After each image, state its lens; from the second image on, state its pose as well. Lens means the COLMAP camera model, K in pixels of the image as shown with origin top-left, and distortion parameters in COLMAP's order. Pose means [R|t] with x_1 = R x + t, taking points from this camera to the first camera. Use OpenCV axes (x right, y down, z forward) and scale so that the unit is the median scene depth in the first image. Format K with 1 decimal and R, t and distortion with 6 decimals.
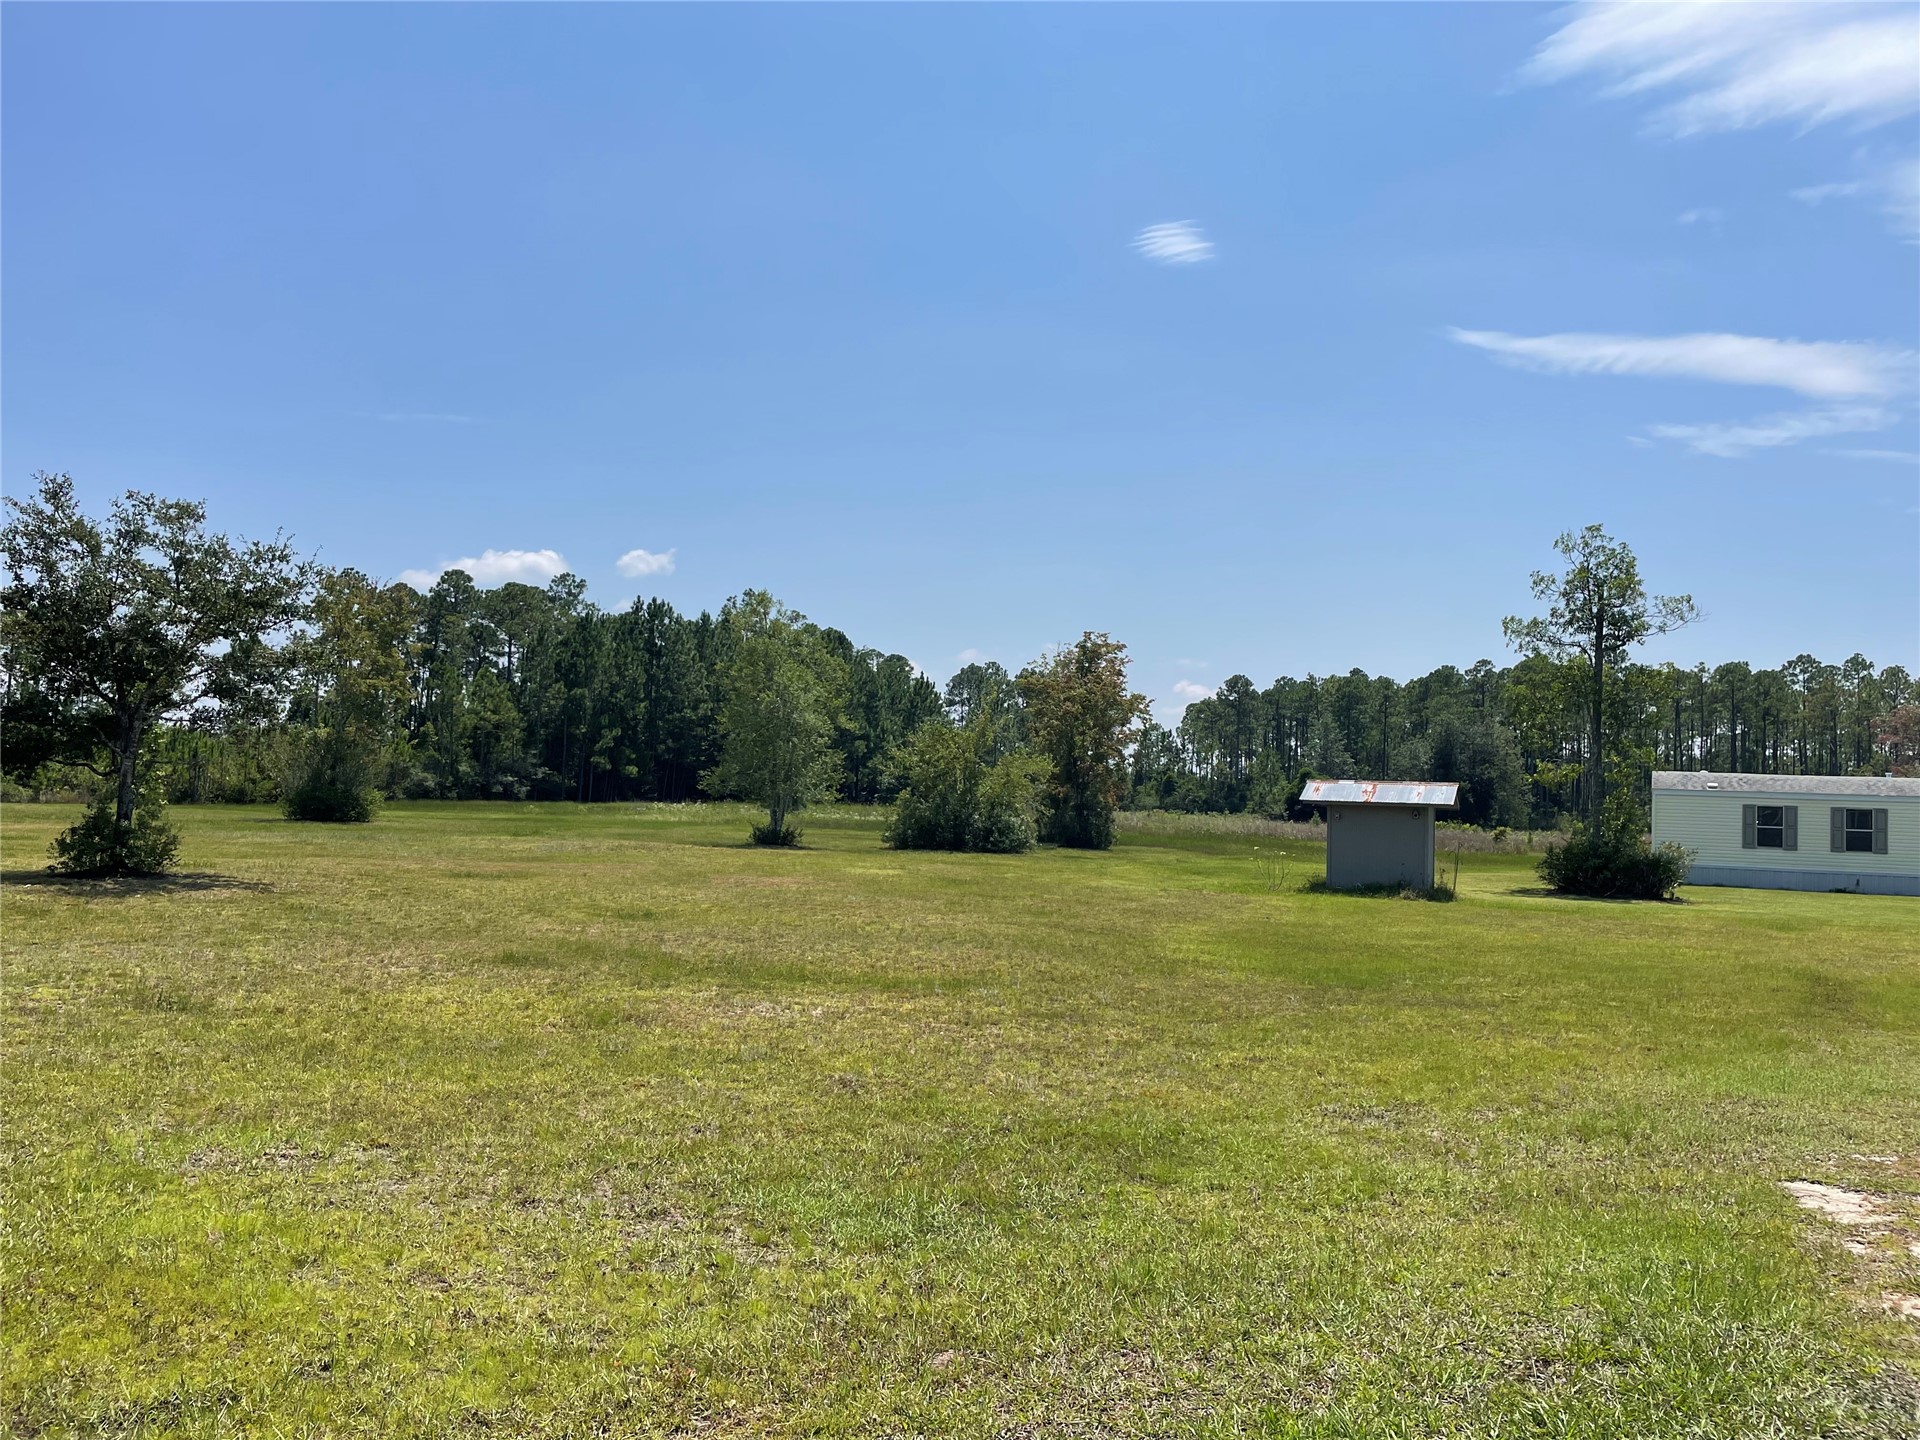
lens RADIAL K [[1452.3, 0, 959.5], [0, 1452.3, 713.0], [0, 0, 1]] dist [0.096117, -0.140915]
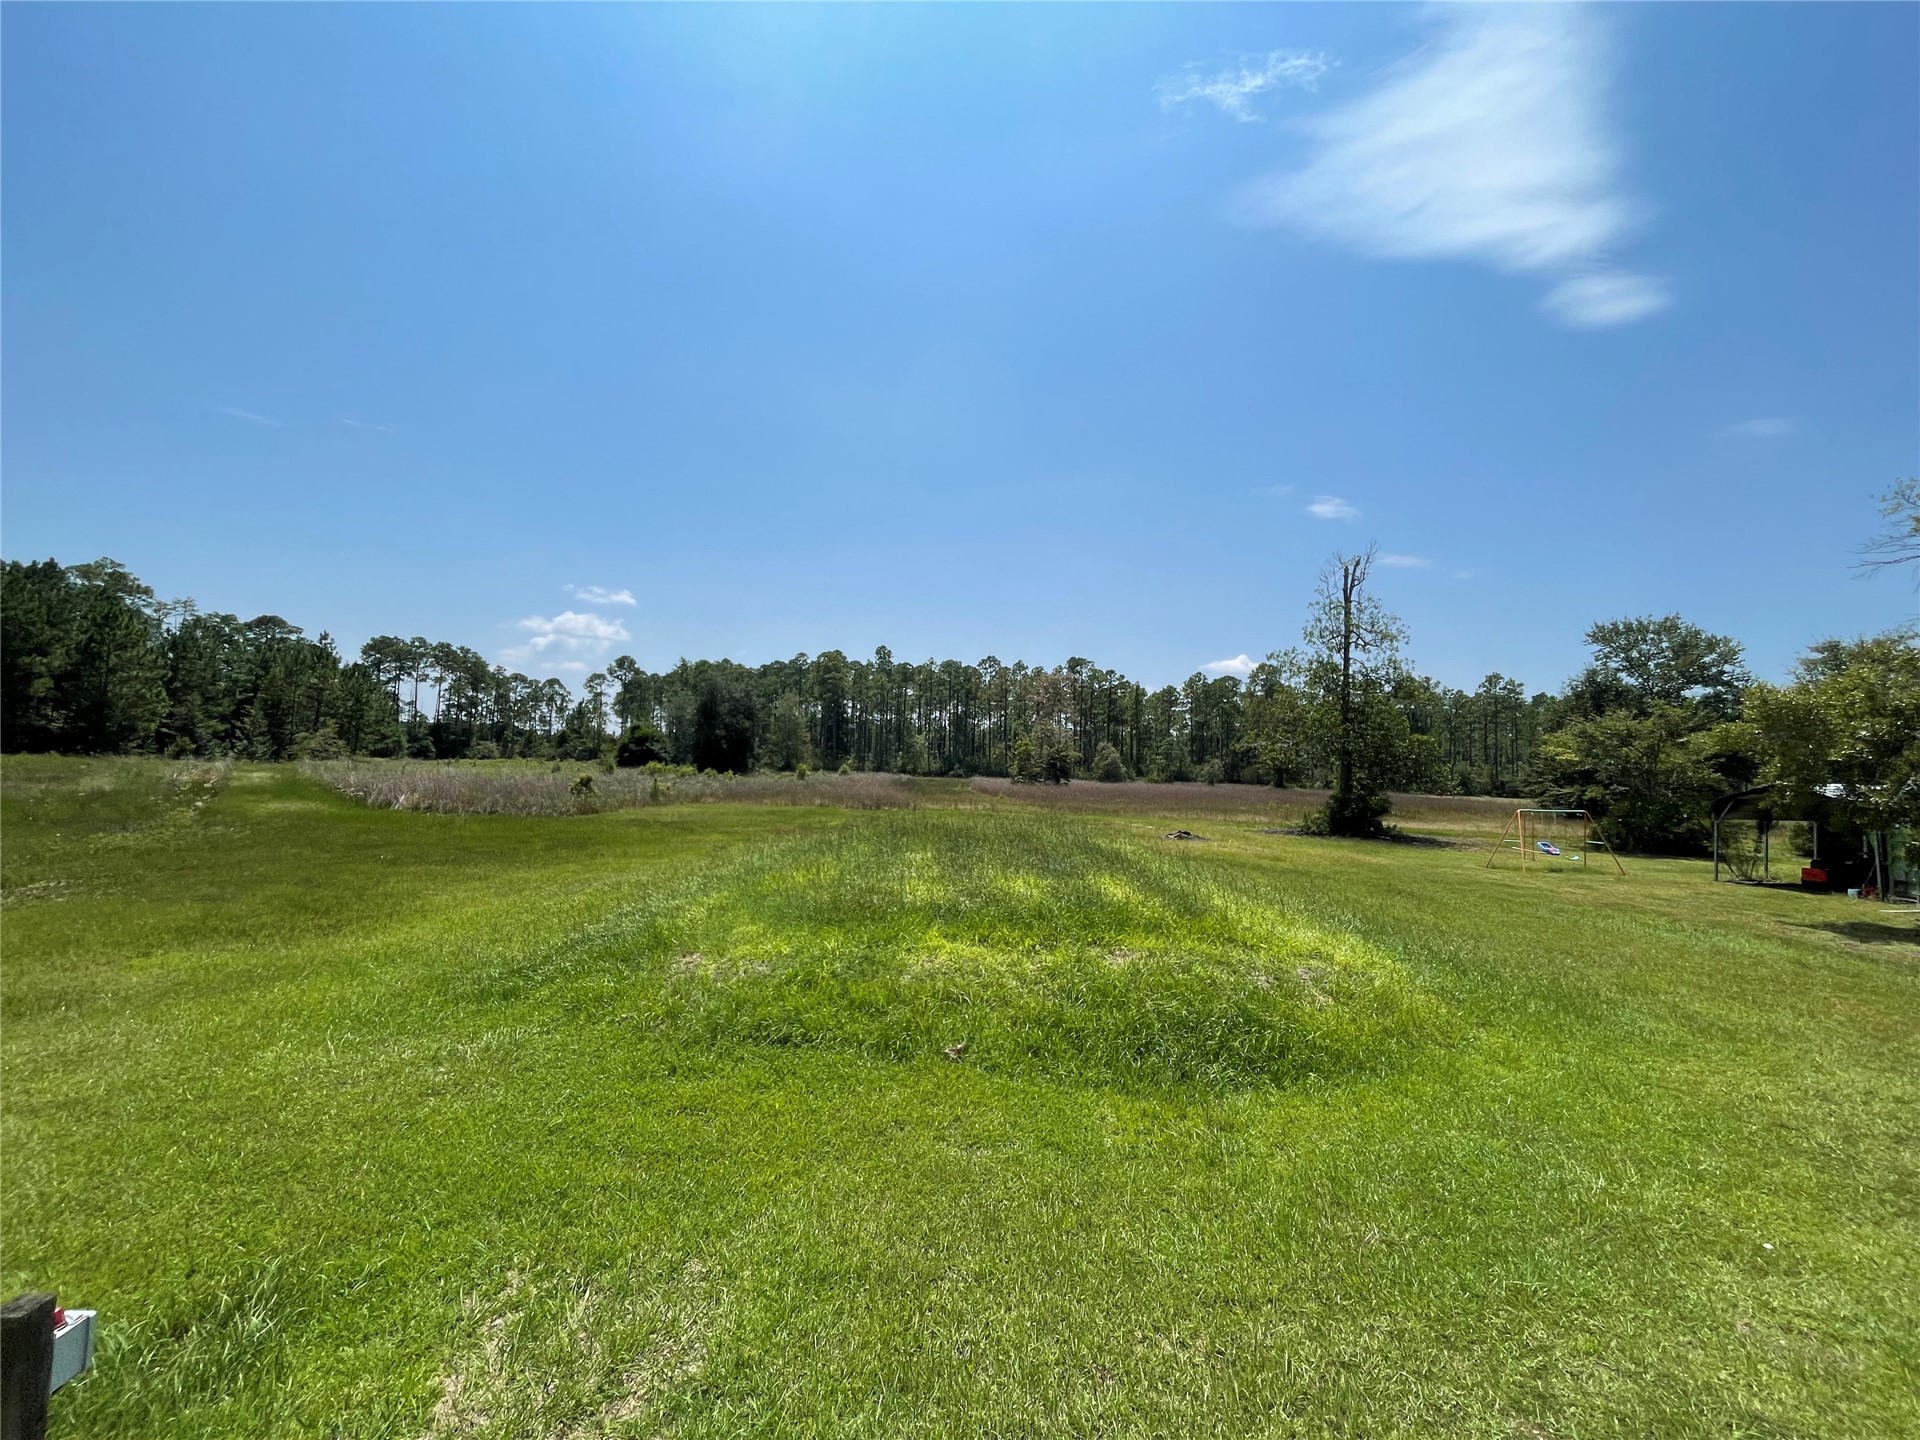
lens RADIAL K [[757.6, 0, 982.1], [0, 757.6, 722.9], [0, 0, 1]] dist [-0.017176, 0.002483]
pose [[0.880445, 0.018082, 0.473802, 0.640018], [-0.026581, 0.999583, 0.011247, 0.077497], [-0.473402, -0.022496, 0.880559, 1.023172]]
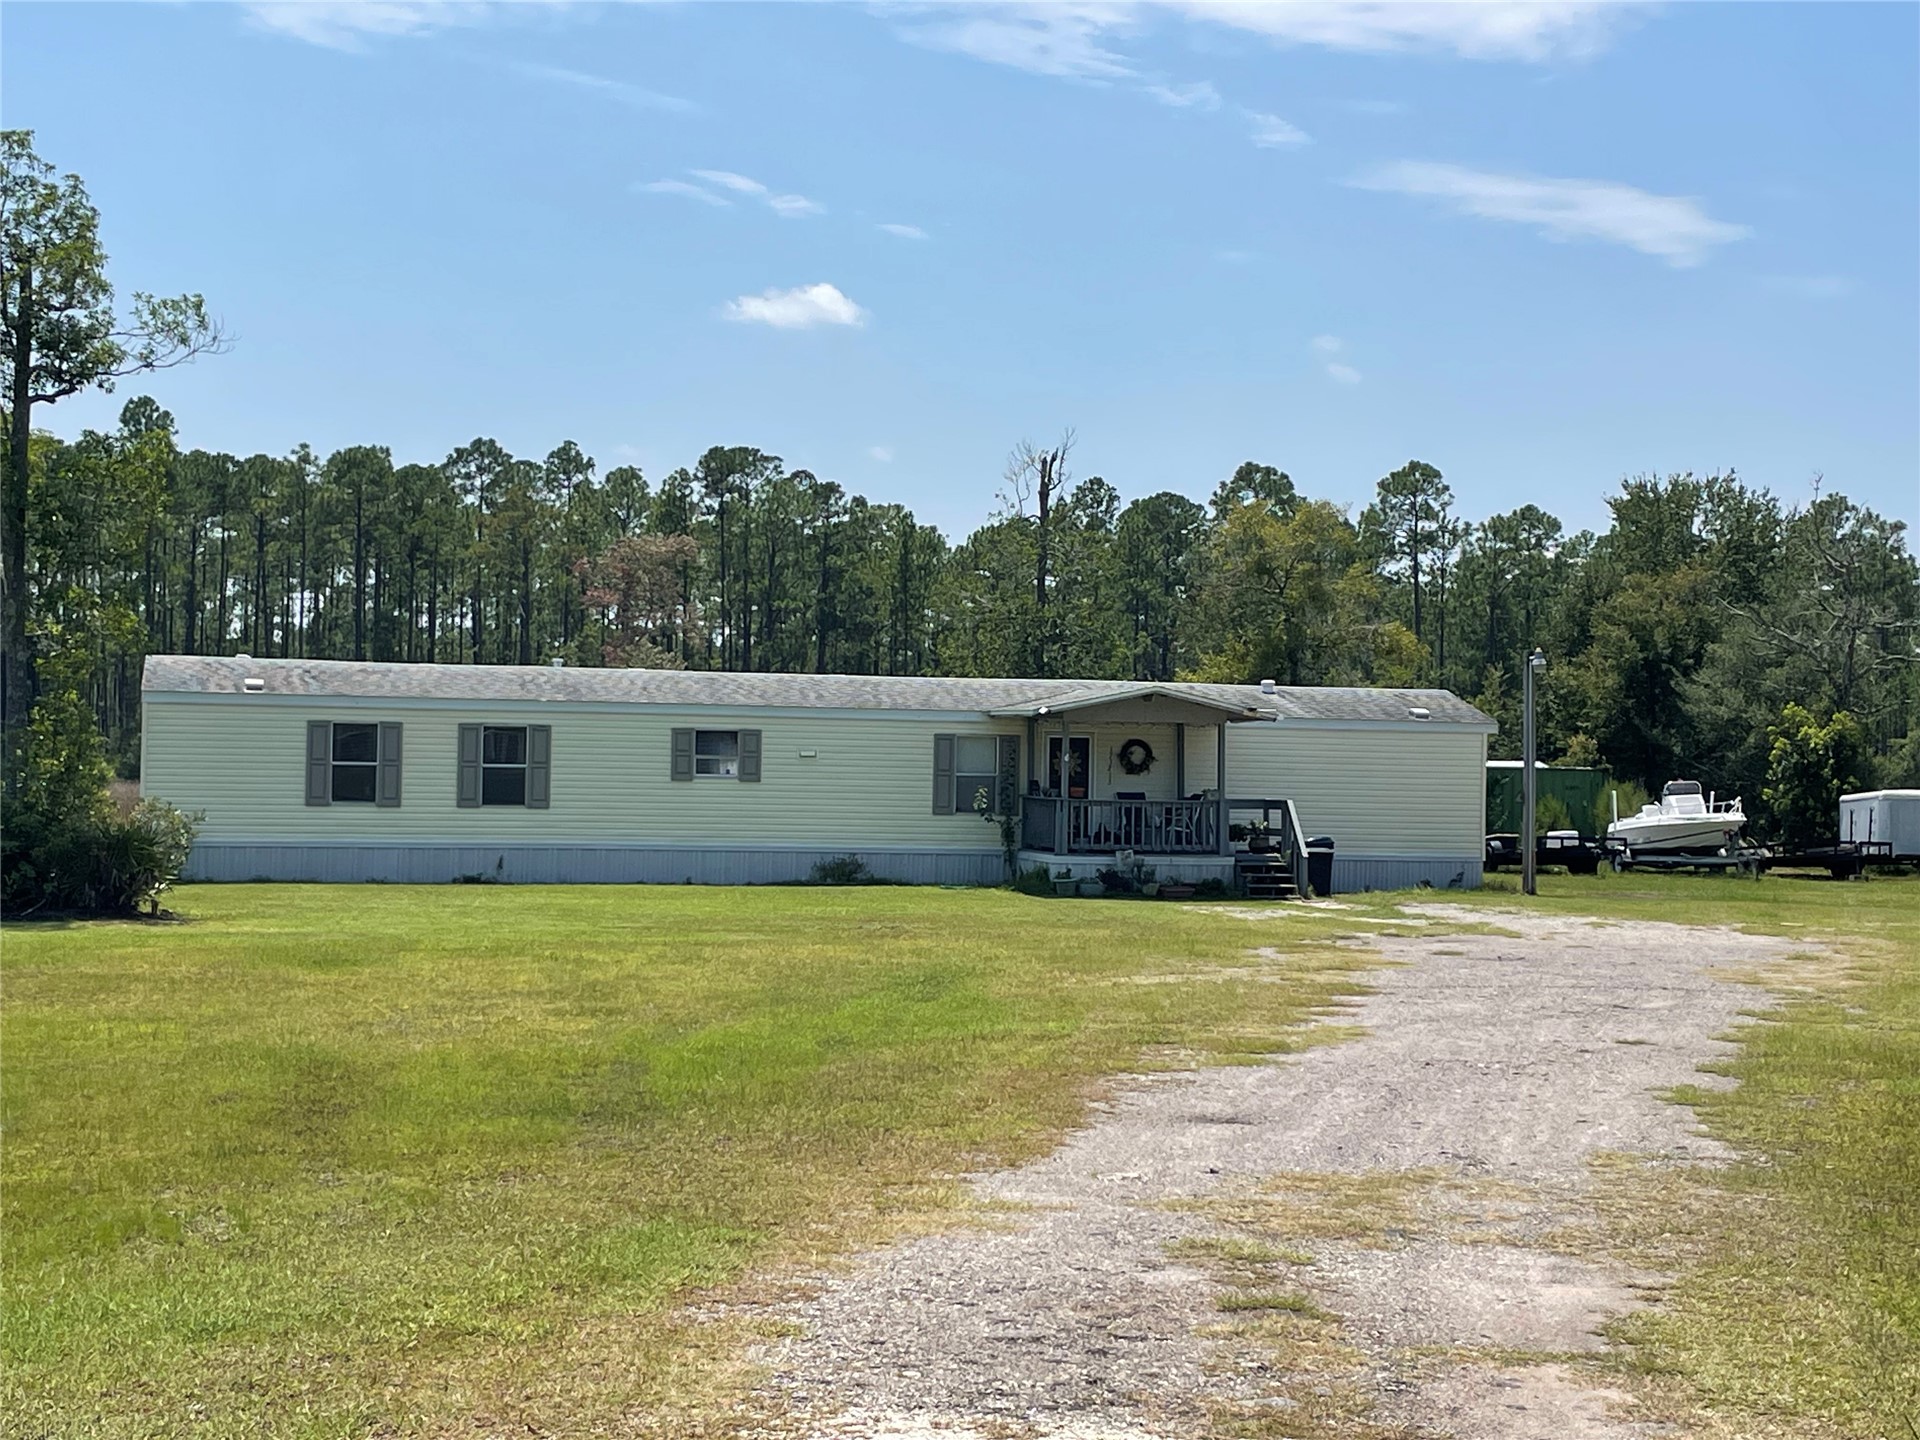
lens RADIAL K [[3080.2, 0, 1001.5], [0, 3080.2, 719.4], [0, 0, 1]] dist [0.117332, -0.225553]
pose [[0.777635, -0.012587, 0.628590, 0.045335], [-0.024960, 0.998393, 0.050871, 0.001284], [-0.628220, -0.055249, 0.776071, 0.019171]]
